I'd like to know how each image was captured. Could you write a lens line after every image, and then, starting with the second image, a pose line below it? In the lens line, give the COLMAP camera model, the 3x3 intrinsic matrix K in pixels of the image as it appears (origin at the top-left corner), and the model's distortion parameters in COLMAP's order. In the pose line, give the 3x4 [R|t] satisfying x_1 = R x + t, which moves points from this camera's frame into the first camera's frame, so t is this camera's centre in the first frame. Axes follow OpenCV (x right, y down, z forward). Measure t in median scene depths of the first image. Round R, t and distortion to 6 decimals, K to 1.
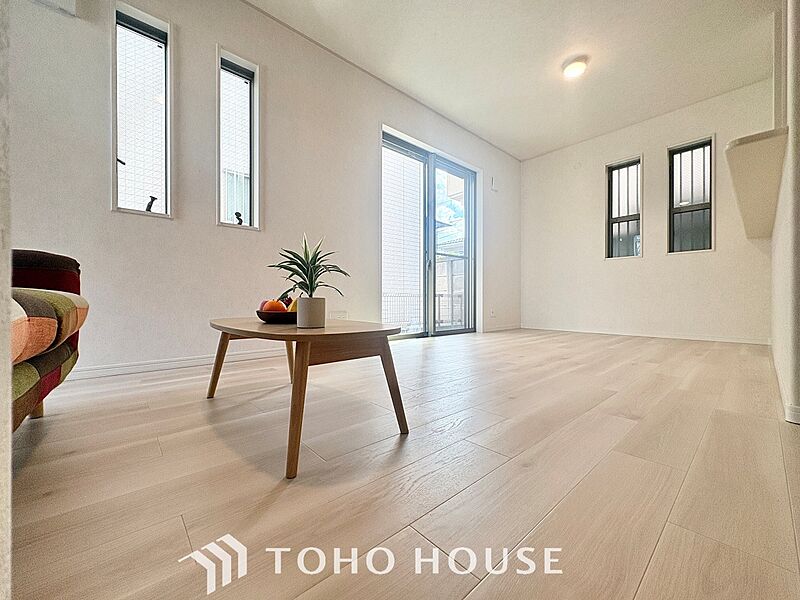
lens RADIAL K [[320.4, 0, 399.1], [0, 320.4, 299.4], [0, 0, 1]] dist [-0.000129, 0.000498]
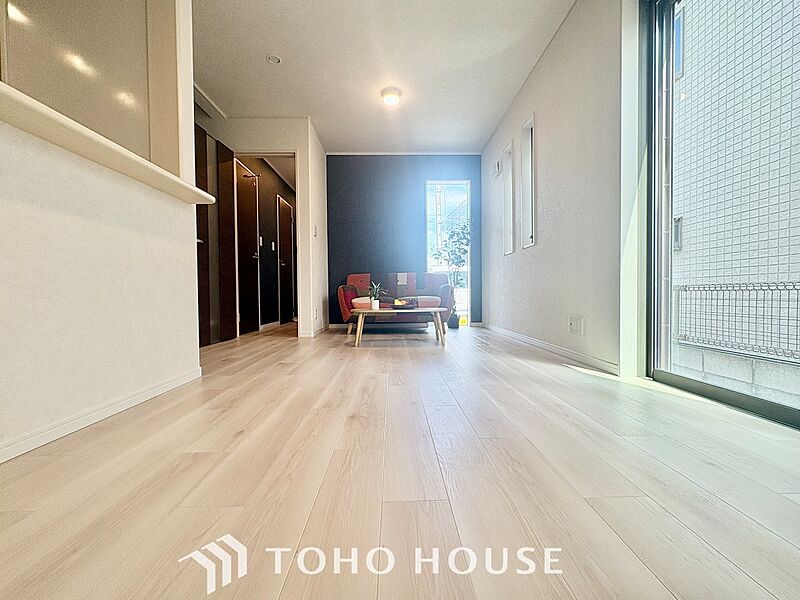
lens RADIAL K [[320.4, 0, 402.8], [0, 320.4, 301.2], [0, 0, 1]] dist [-0.000129, 0.000498]
pose [[-0.637871, 0.023731, -0.769777, 0.529750], [0.012936, 0.999714, 0.020100, -0.014885], [0.770034, 0.002863, -0.637996, 0.848493]]
